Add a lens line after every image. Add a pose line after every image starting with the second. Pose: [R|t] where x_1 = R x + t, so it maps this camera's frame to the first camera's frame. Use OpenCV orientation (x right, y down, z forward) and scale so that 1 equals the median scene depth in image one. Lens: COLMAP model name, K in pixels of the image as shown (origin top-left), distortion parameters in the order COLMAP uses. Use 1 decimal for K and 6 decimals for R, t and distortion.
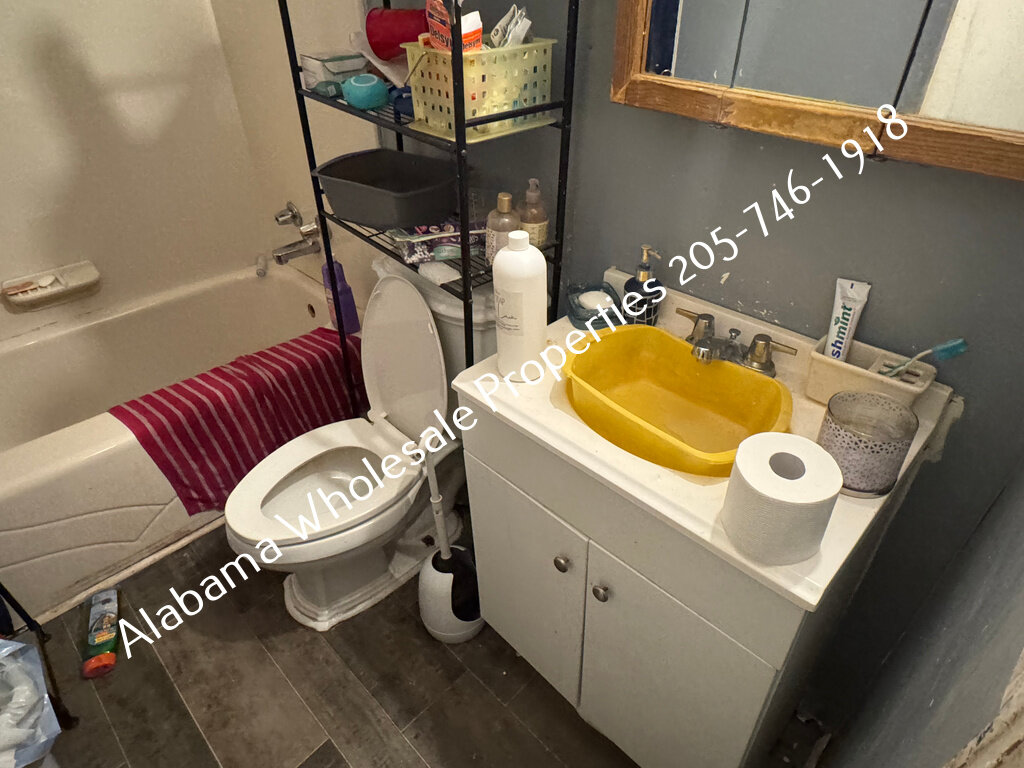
lens RADIAL K [[592.6, 0, 518.0], [0, 592.6, 378.5], [0, 0, 1]] dist [0.002080, -0.001487]
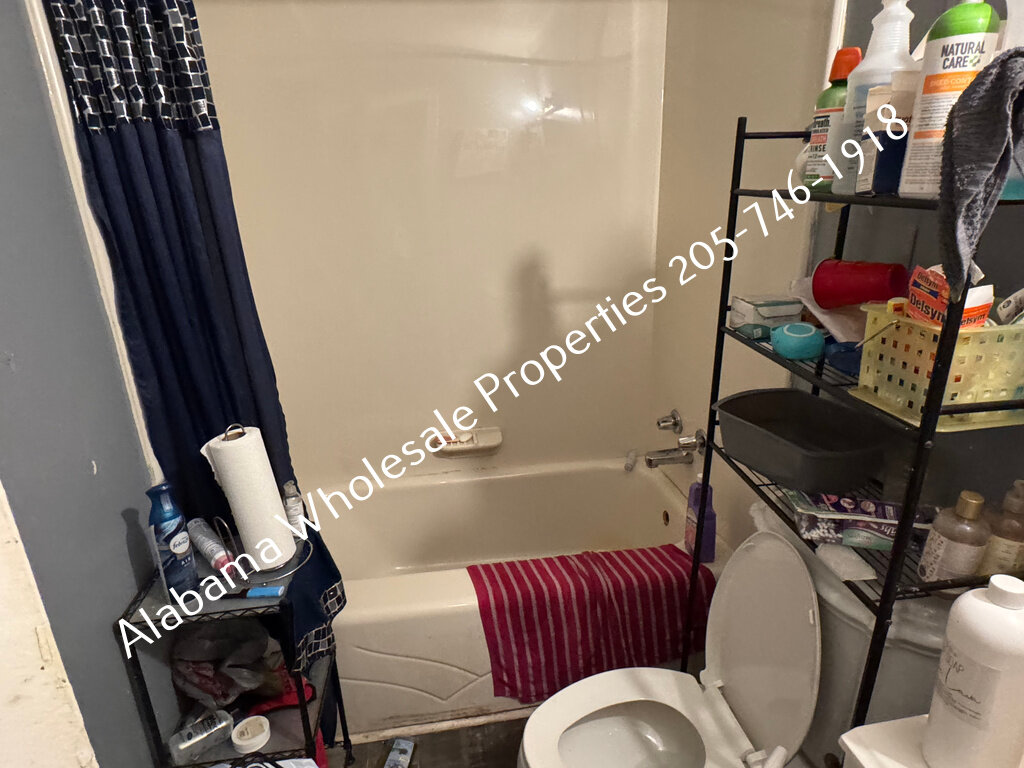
lens RADIAL K [[592.6, 0, 510.9], [0, 592.6, 387.4], [0, 0, 1]] dist [0.002080, -0.001487]
pose [[0.805363, 0.164618, -0.569466, -0.066401], [-0.322588, 0.927671, -0.188052, -0.085333], [0.497321, 0.335153, 0.800215, 0.062007]]
